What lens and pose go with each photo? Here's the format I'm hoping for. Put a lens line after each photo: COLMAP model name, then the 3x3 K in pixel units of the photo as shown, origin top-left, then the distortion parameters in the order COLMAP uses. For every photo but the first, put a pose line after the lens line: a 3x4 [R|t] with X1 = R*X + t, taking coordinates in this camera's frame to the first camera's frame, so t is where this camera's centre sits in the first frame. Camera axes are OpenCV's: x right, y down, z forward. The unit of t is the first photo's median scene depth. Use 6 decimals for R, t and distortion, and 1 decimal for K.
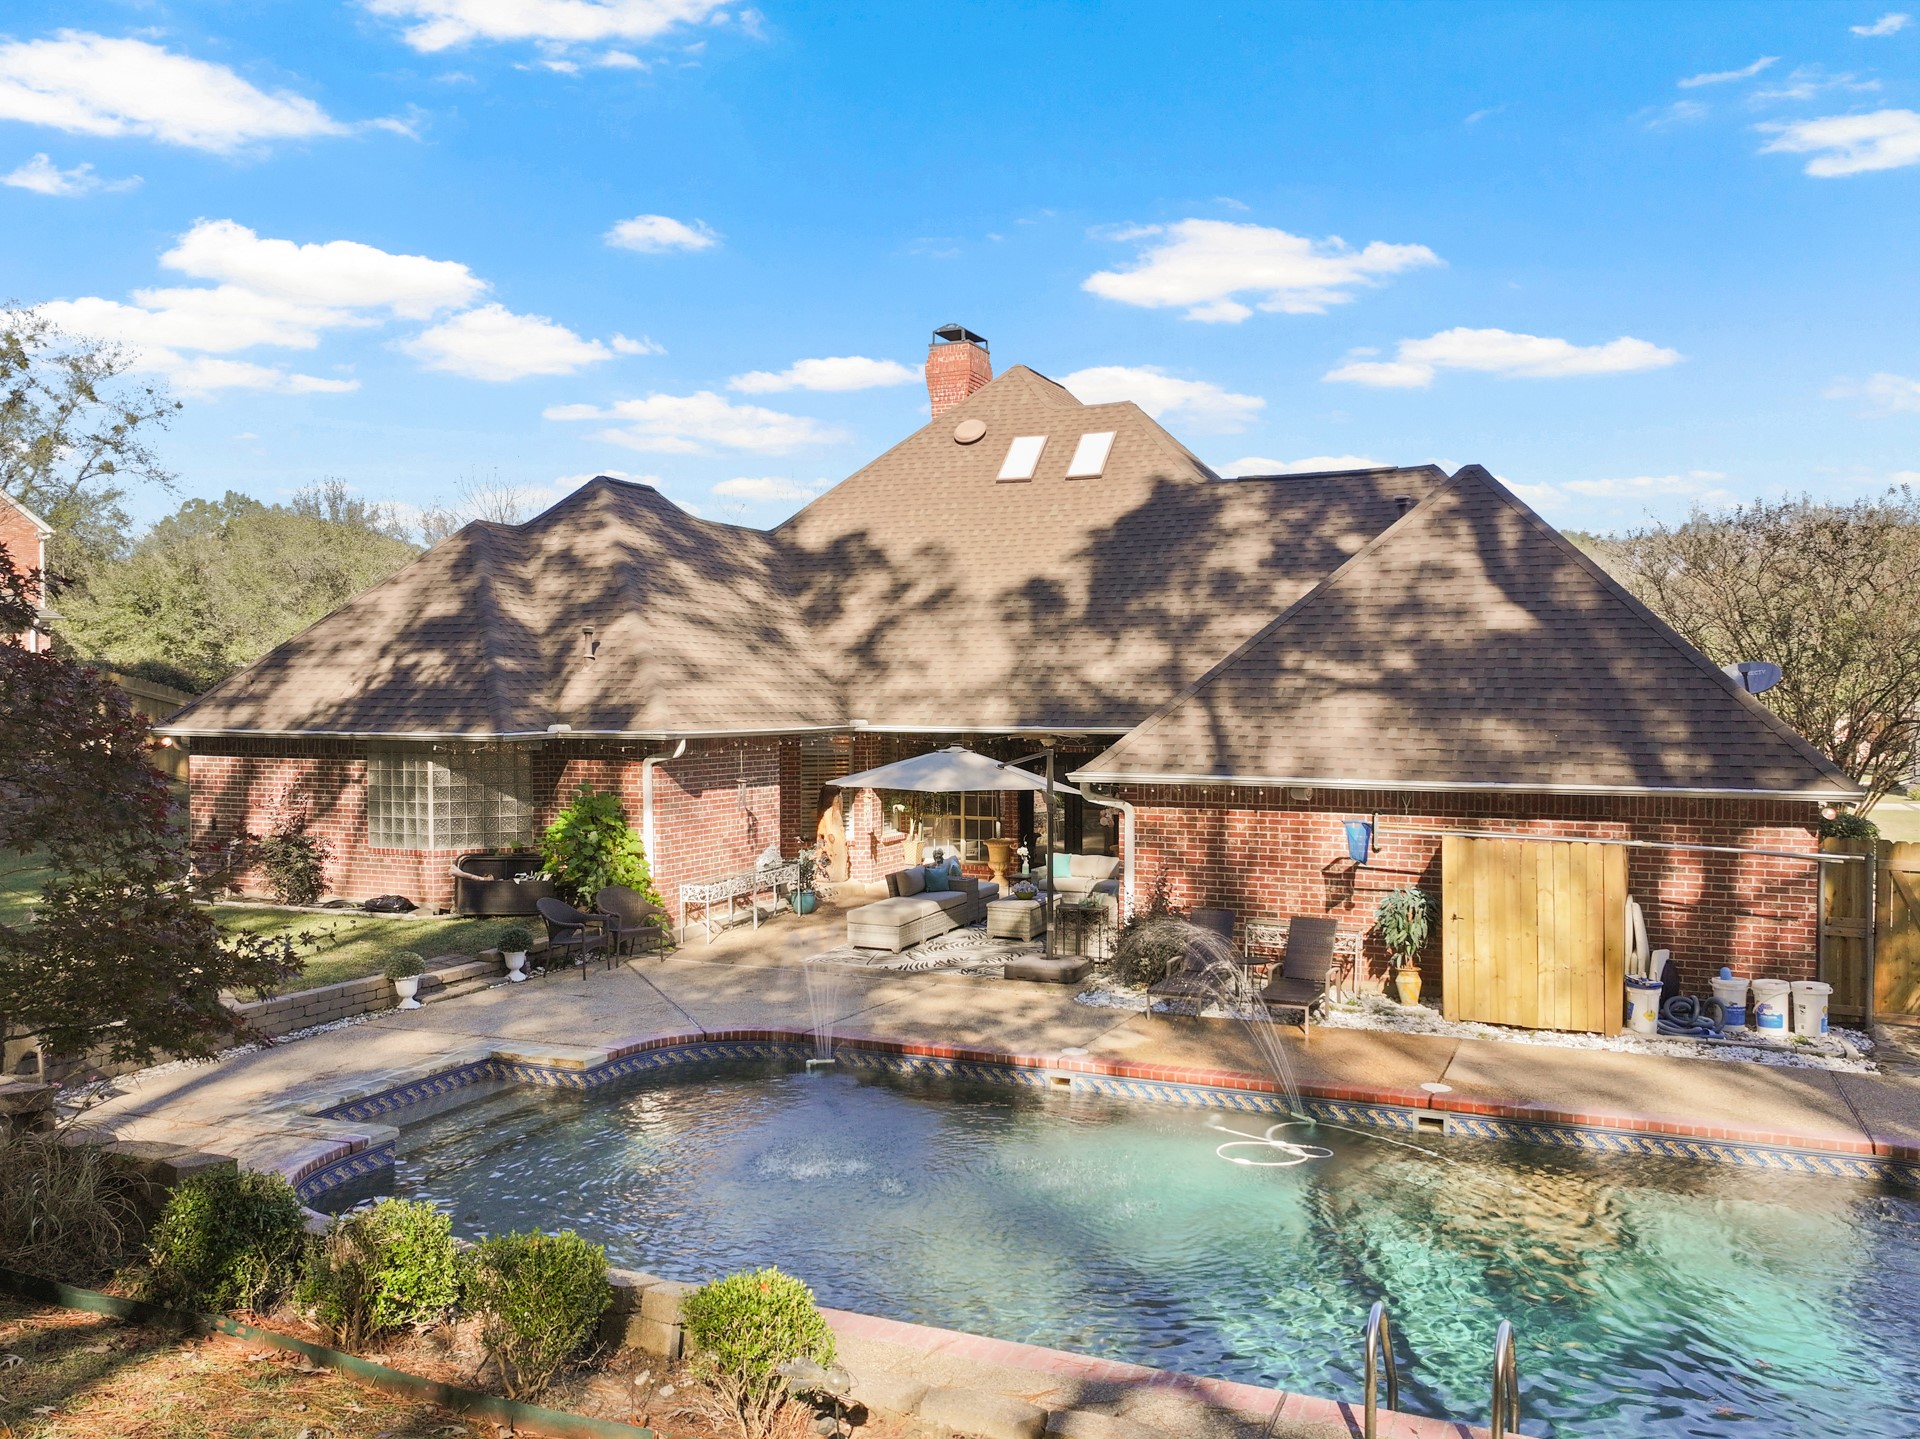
lens RADIAL K [[1524.3, 0, 960.0], [0, 1524.3, 719.5], [0, 0, 1]] dist [0.001631, 0.004117]
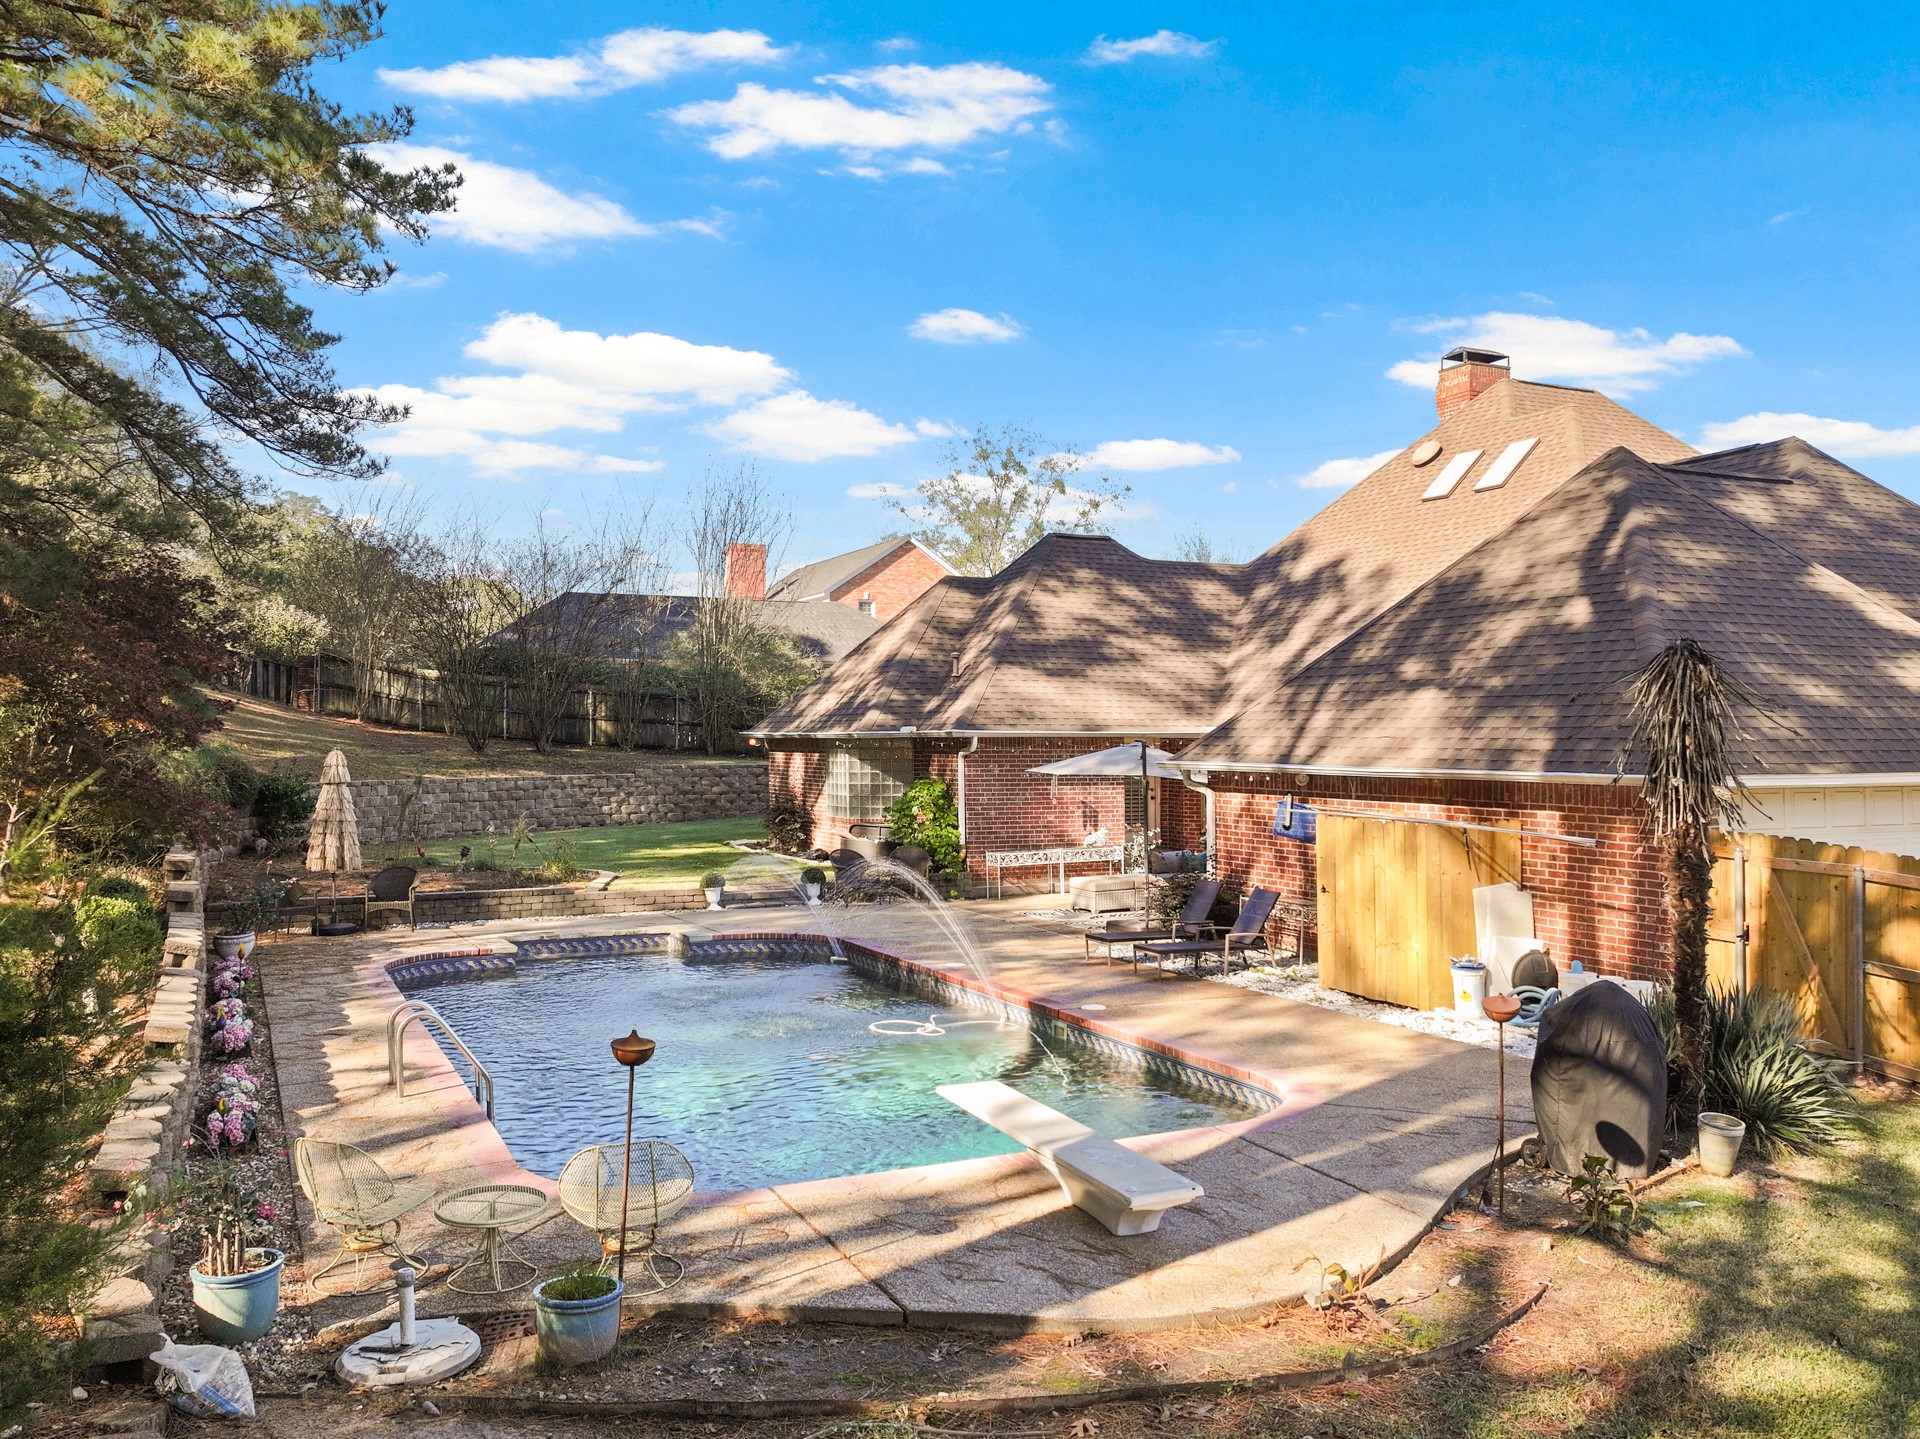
lens RADIAL K [[1522.3, 0, 960.0], [0, 1522.3, 719.5], [0, 0, 1]] dist [0.022363, 0.000857]
pose [[0.760084, -0.008960, -0.649763, 0.647035], [-0.009720, 0.999636, -0.025156, 0.030844], [0.649752, 0.025437, 0.759721, 0.014907]]
